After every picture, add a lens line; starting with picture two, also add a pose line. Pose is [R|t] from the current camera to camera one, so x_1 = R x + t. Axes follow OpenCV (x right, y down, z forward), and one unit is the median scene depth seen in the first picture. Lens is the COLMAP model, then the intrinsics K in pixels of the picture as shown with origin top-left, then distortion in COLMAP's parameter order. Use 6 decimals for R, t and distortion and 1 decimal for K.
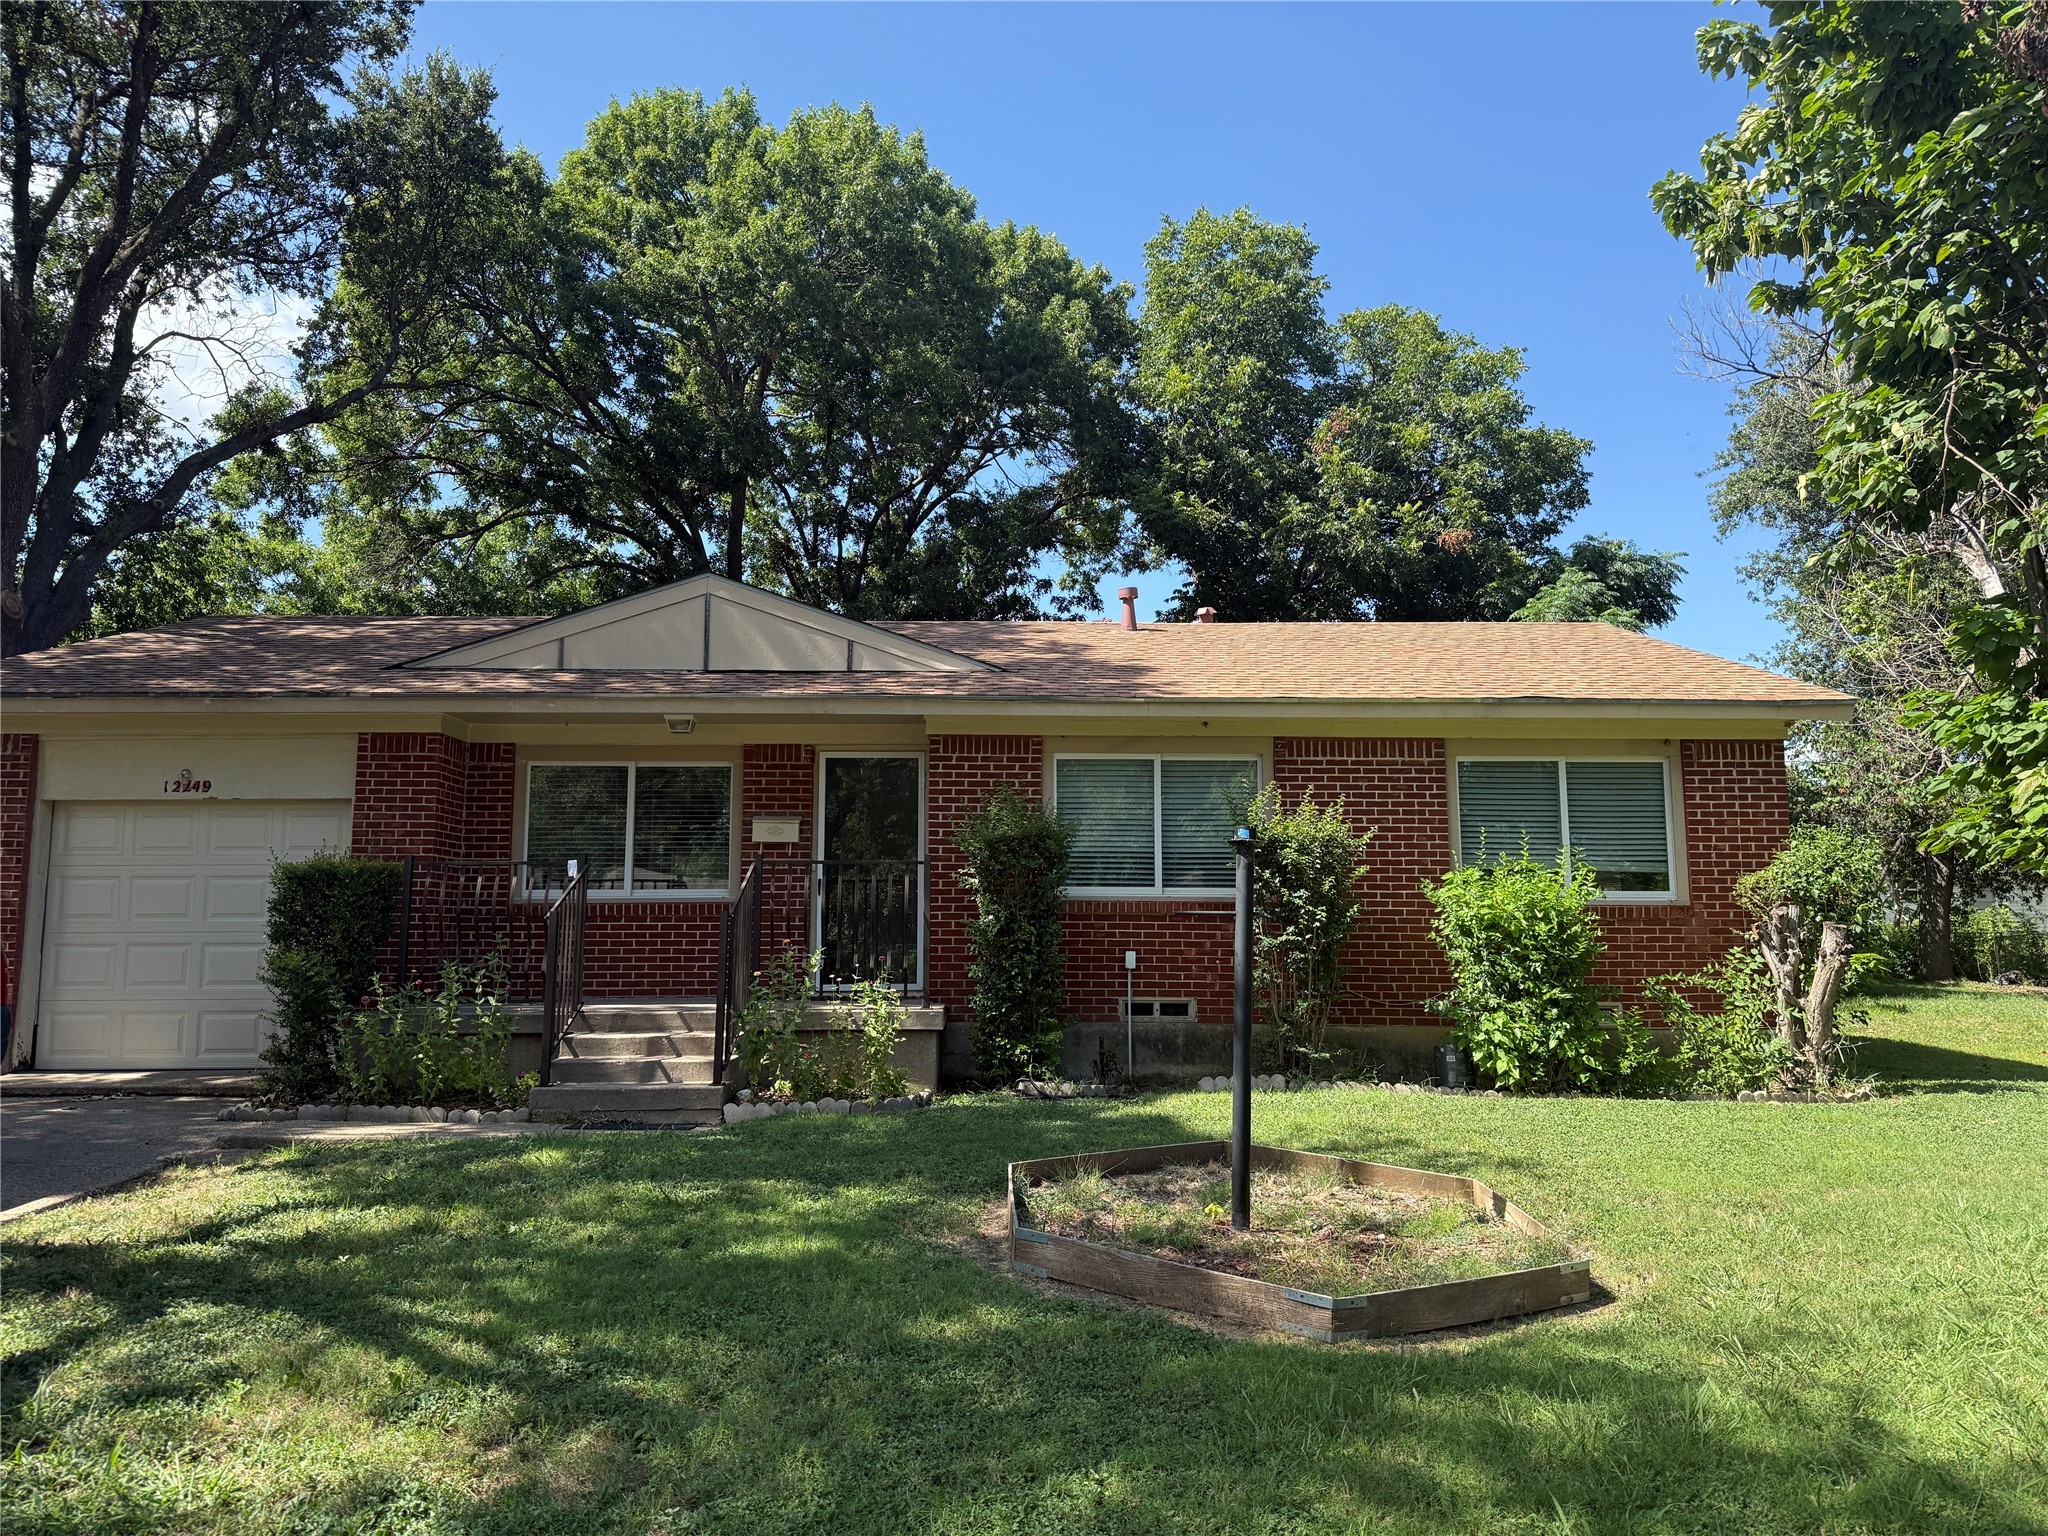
lens RADIAL K [[1440.8, 0, 1036.6], [0, 1440.8, 762.8], [0, 0, 1]] dist [-0.009384, -0.007940]
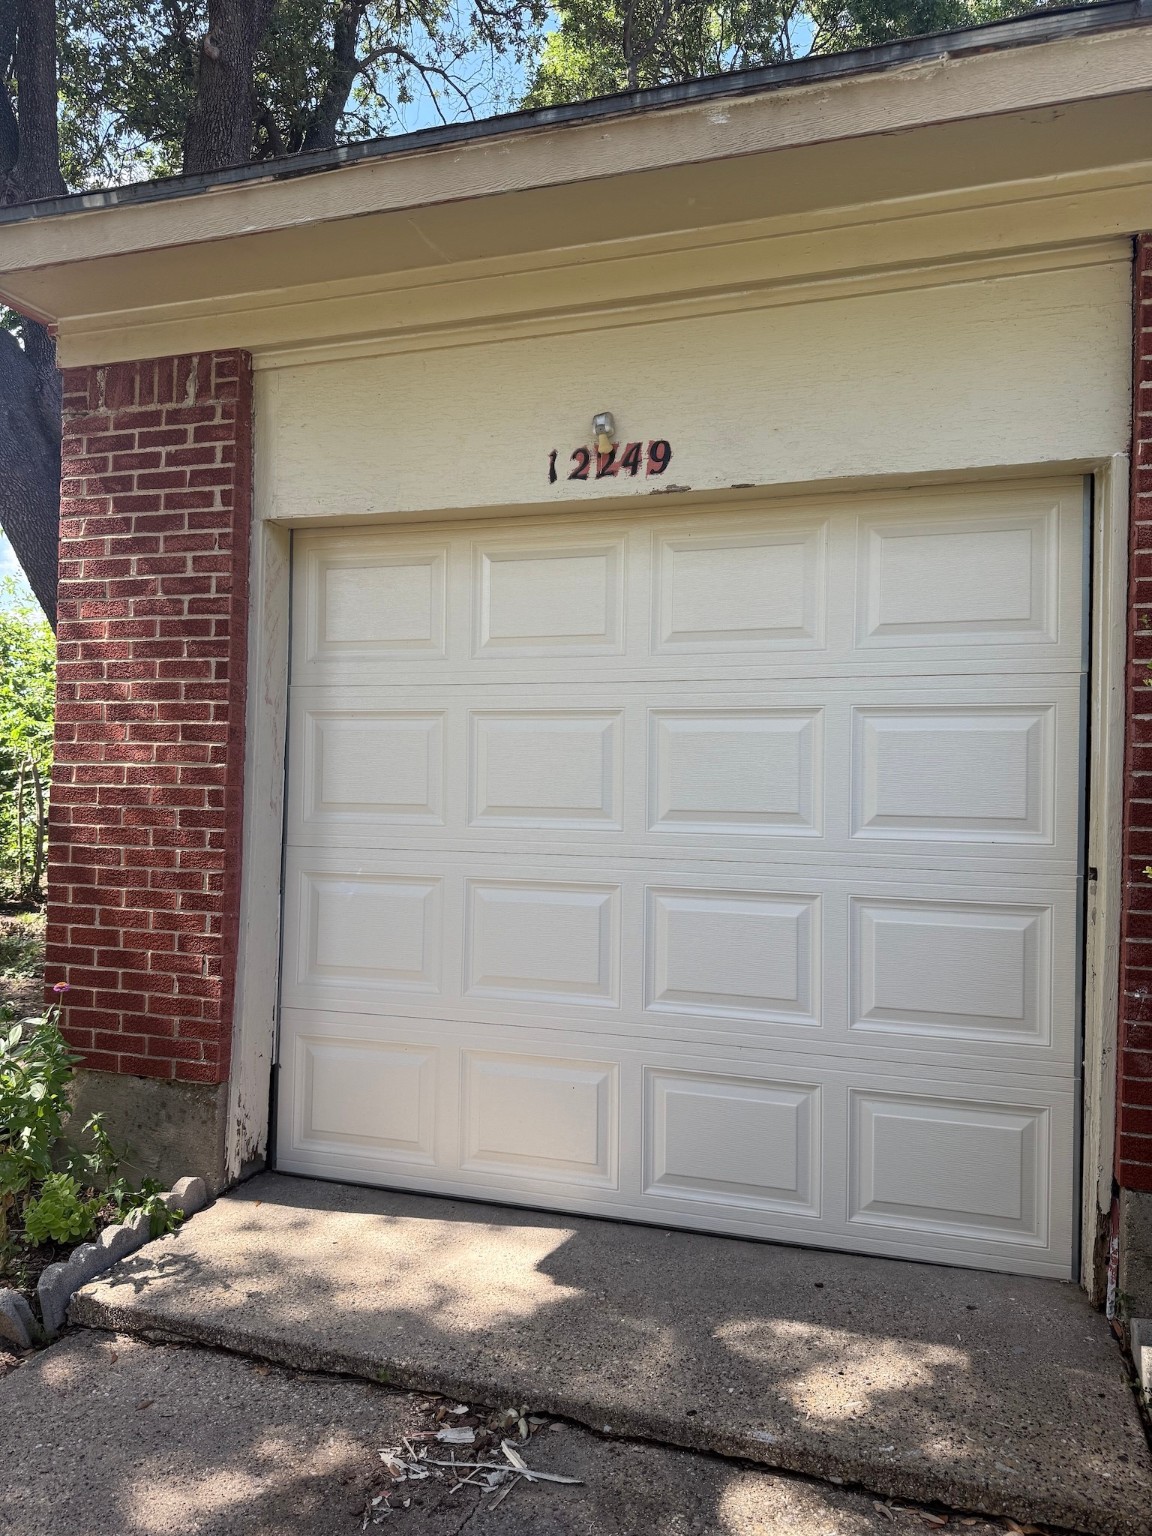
lens RADIAL K [[1080.6, 0, 575.2], [0, 1080.6, 776.0], [0, 0, 1]] dist [-0.009384, -0.007940]
pose [[0.939370, 0.019380, -0.342356, -0.510525], [0.015069, 0.995104, 0.097678, 0.069317], [0.342573, -0.096915, 0.934479, 0.742951]]
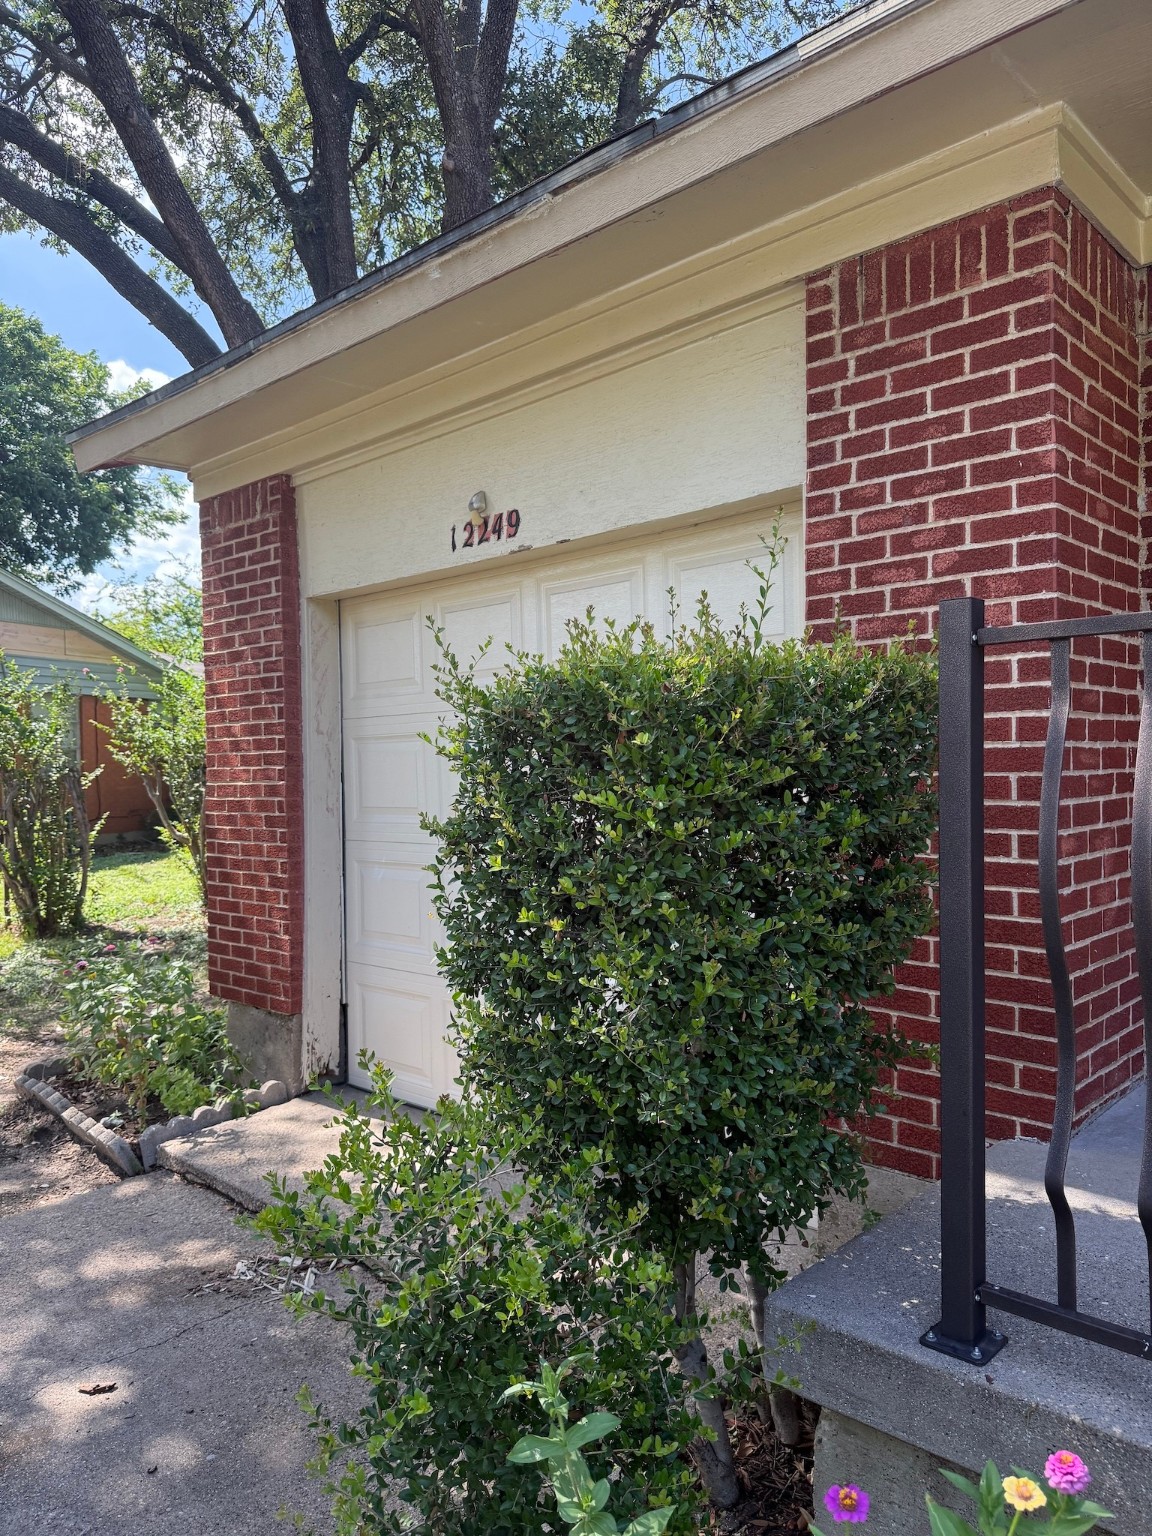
lens RADIAL K [[1080.6, 0, 588.3], [0, 1080.6, 772.8], [0, 0, 1]] dist [-0.009384, -0.007940]
pose [[0.705898, -0.002523, -0.708309, -0.335743], [0.100125, 0.990308, 0.096257, 0.062748], [0.701201, -0.138867, 0.699309, 0.784853]]
